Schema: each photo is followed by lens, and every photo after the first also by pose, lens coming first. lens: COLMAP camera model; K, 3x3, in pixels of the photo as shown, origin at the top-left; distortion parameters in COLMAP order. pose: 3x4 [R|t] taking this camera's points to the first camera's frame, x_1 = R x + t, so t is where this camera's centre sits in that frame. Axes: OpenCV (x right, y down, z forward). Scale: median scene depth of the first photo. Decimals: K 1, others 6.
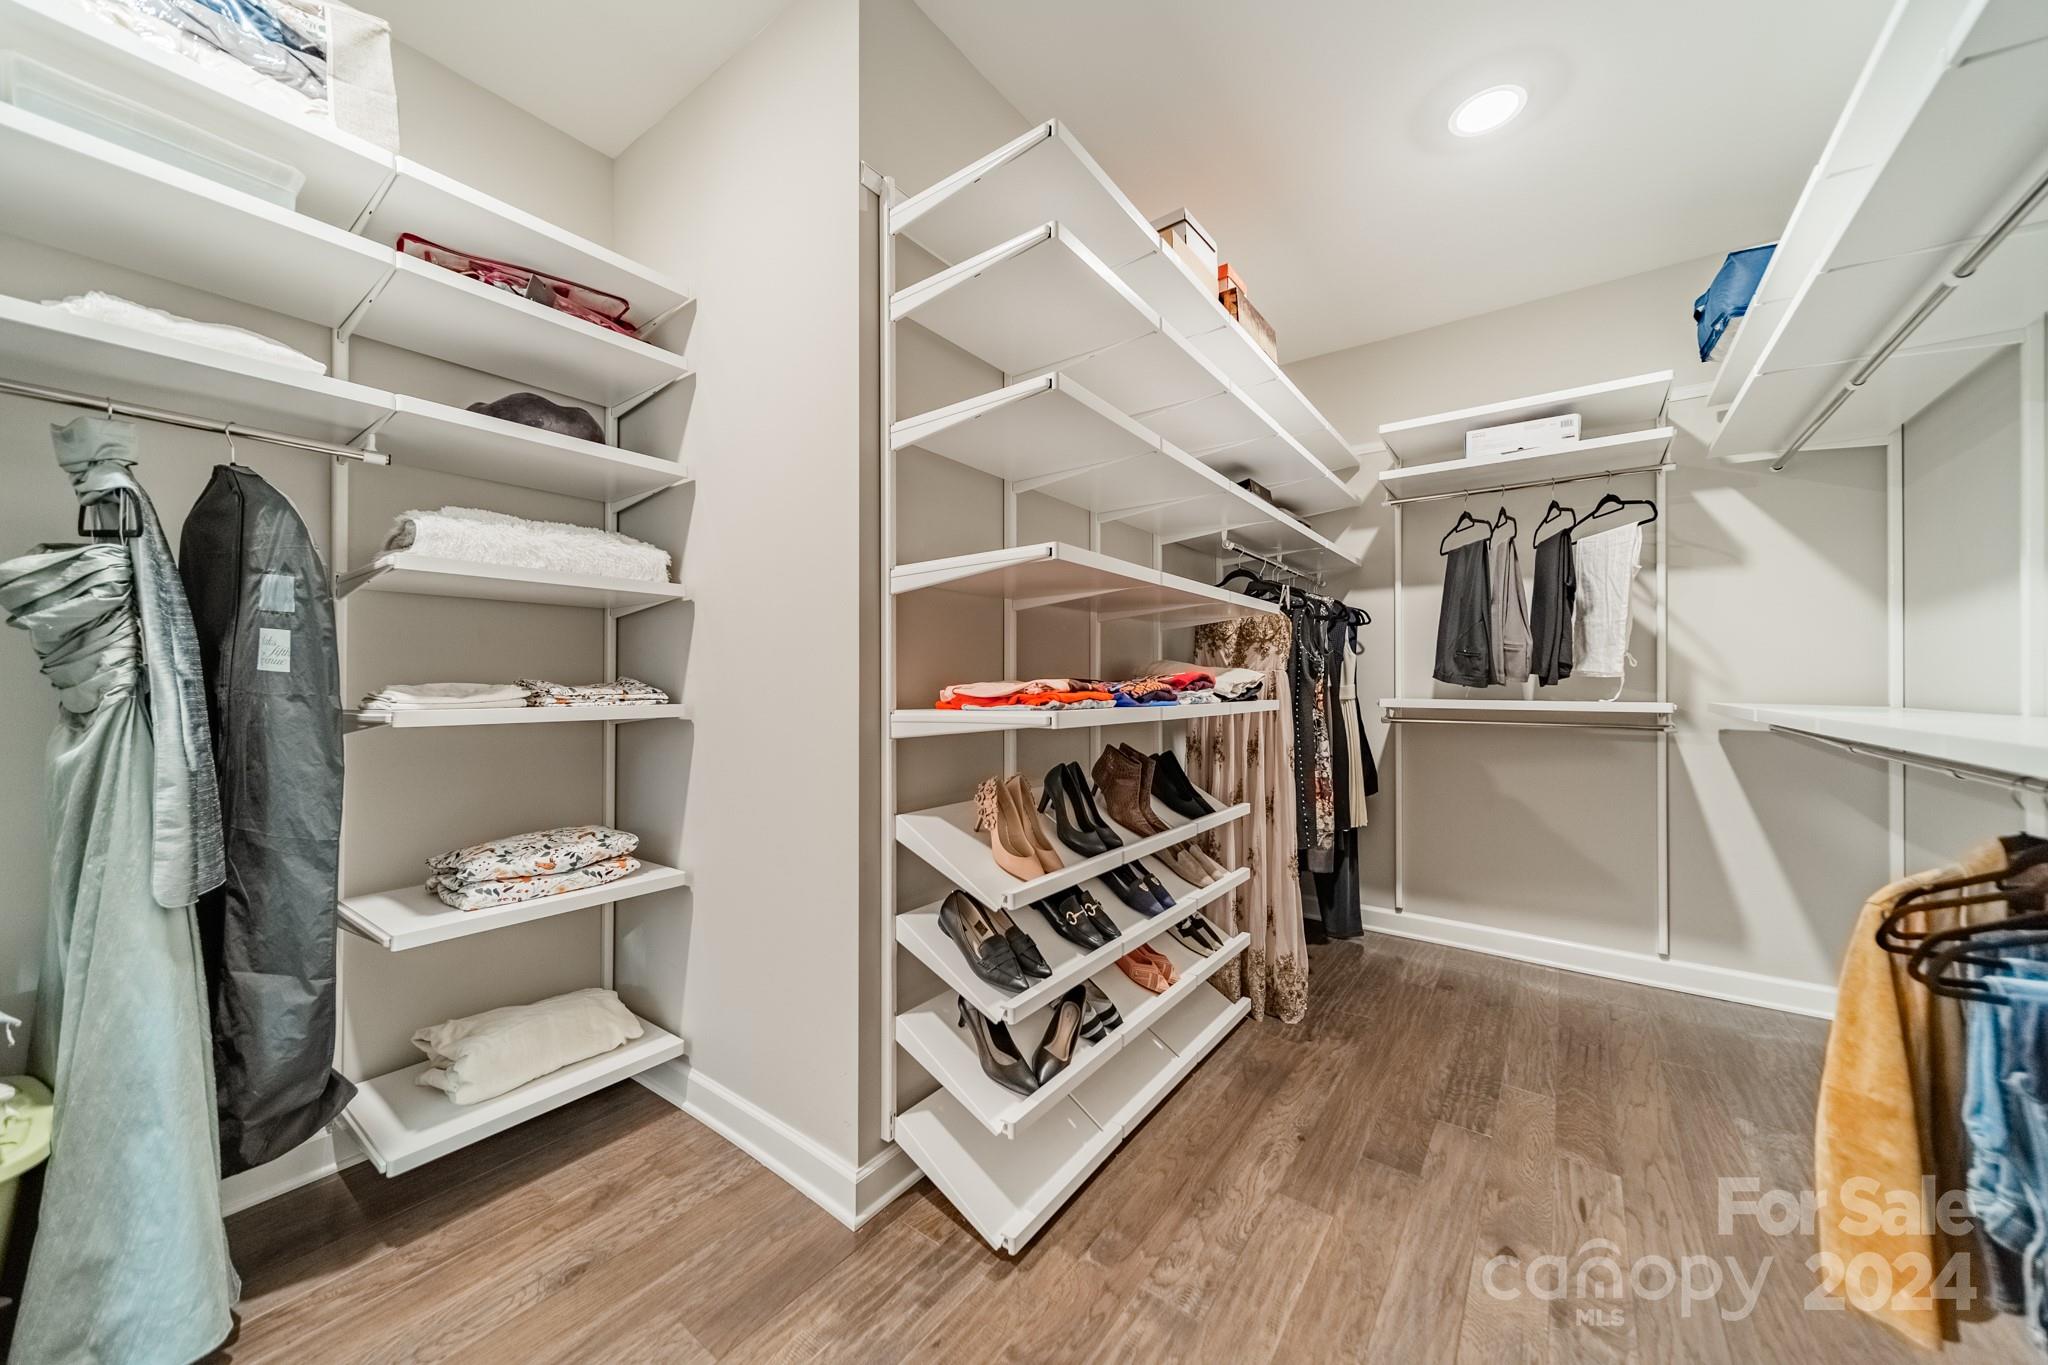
lens RADIAL K [[730.7, 0, 1023.1], [0, 730.7, 679.7], [0, 0, 1]] dist [0.006321, 0.000506]
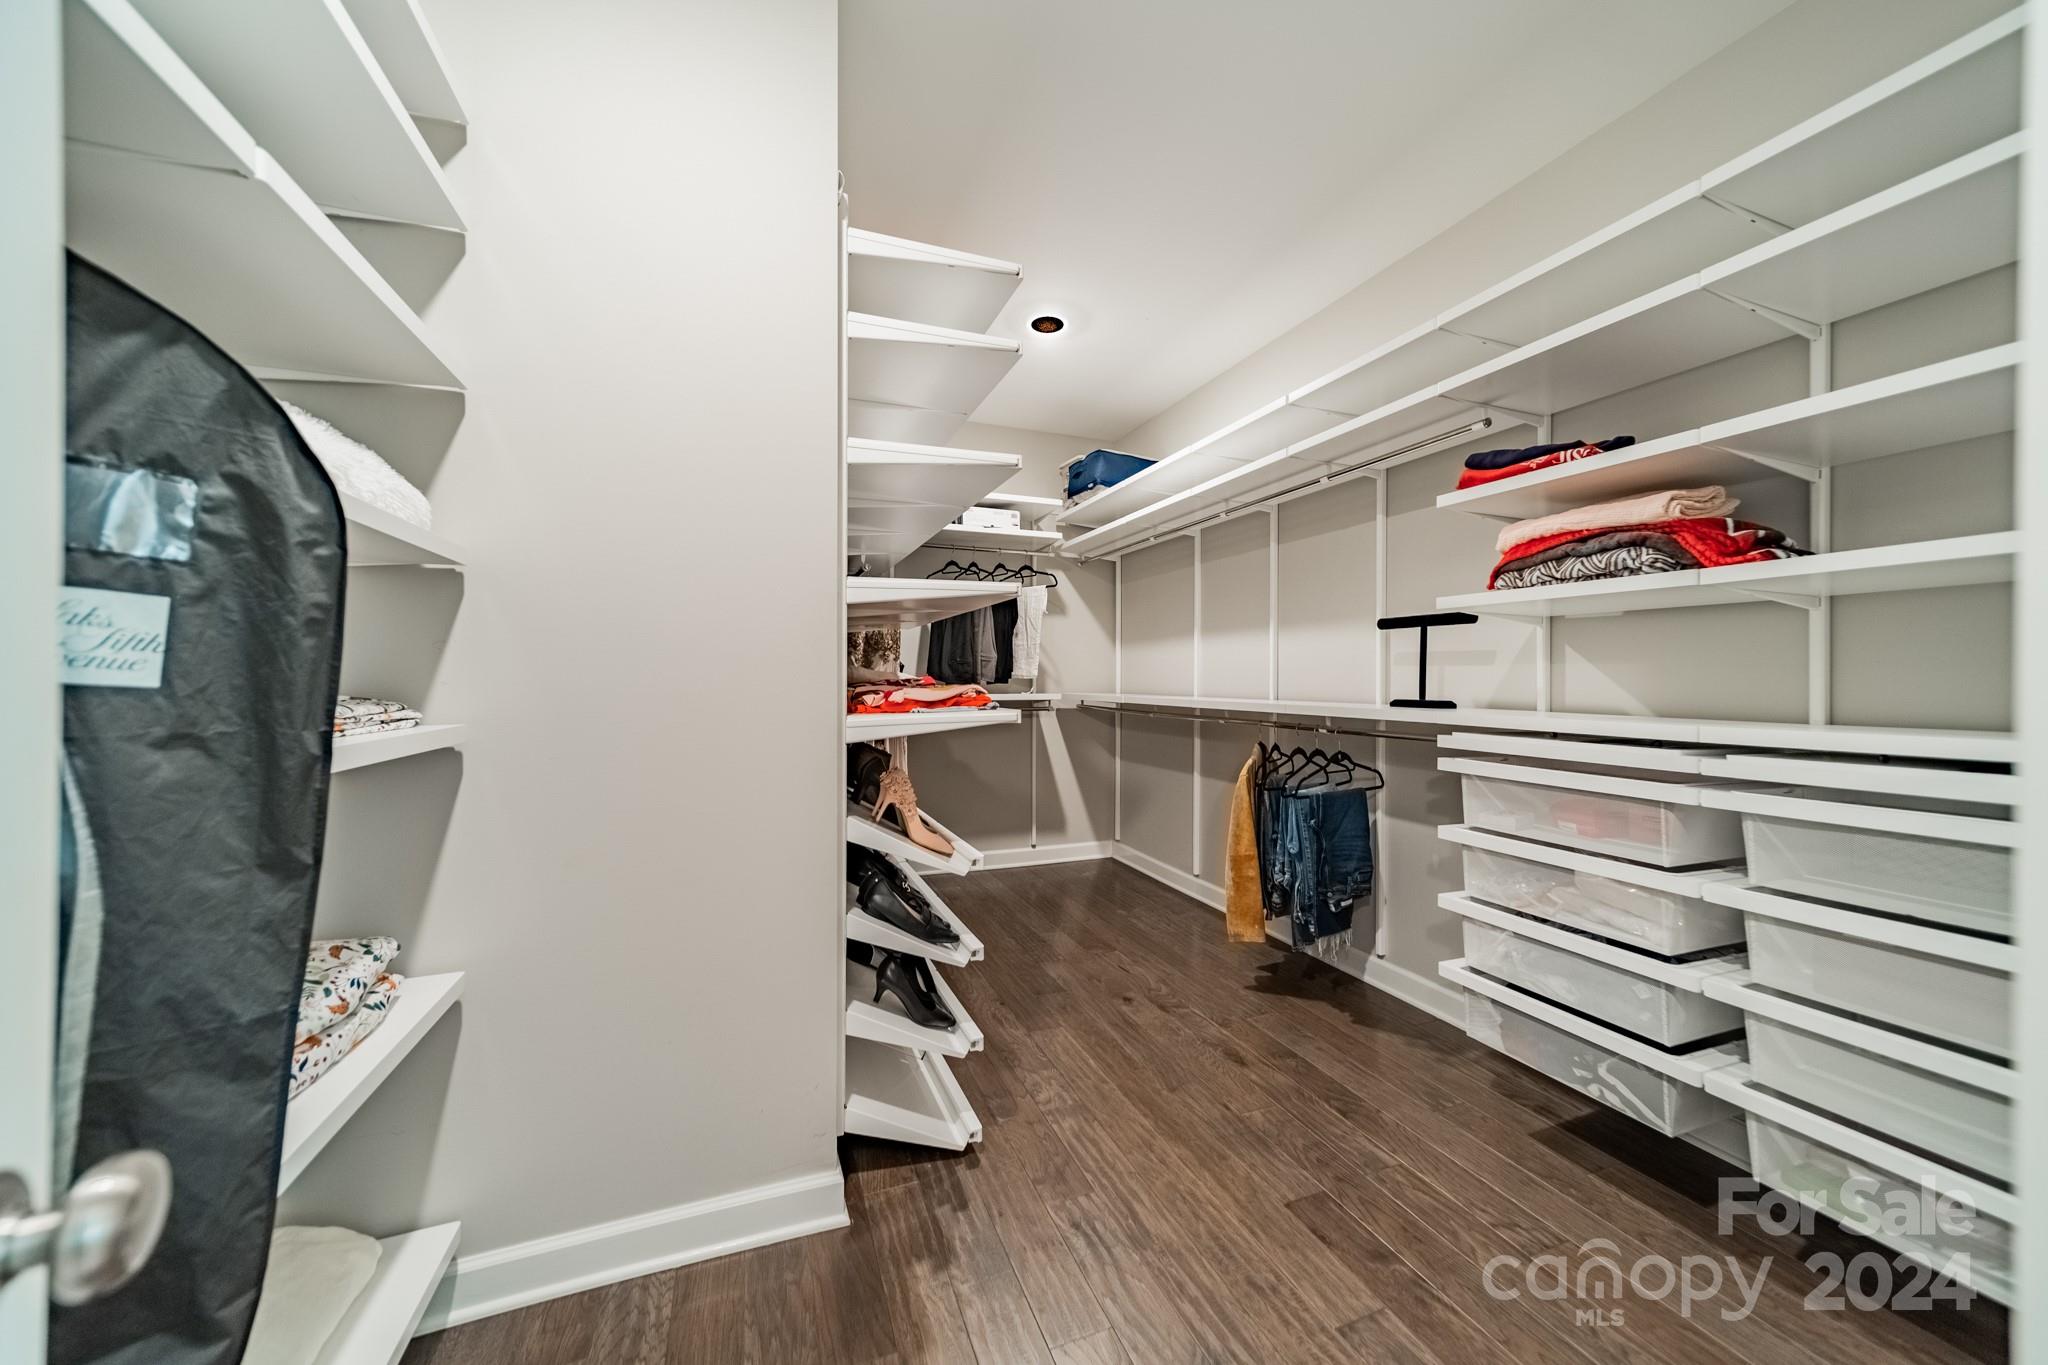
lens RADIAL K [[730.7, 0, 1025.7], [0, 730.7, 678.3], [0, 0, 1]] dist [0.006321, 0.000506]
pose [[0.532699, -0.001189, 0.846304, -0.966069], [-0.004018, 0.999984, 0.003934, -0.017373], [-0.846295, -0.005496, 0.532686, 0.248453]]
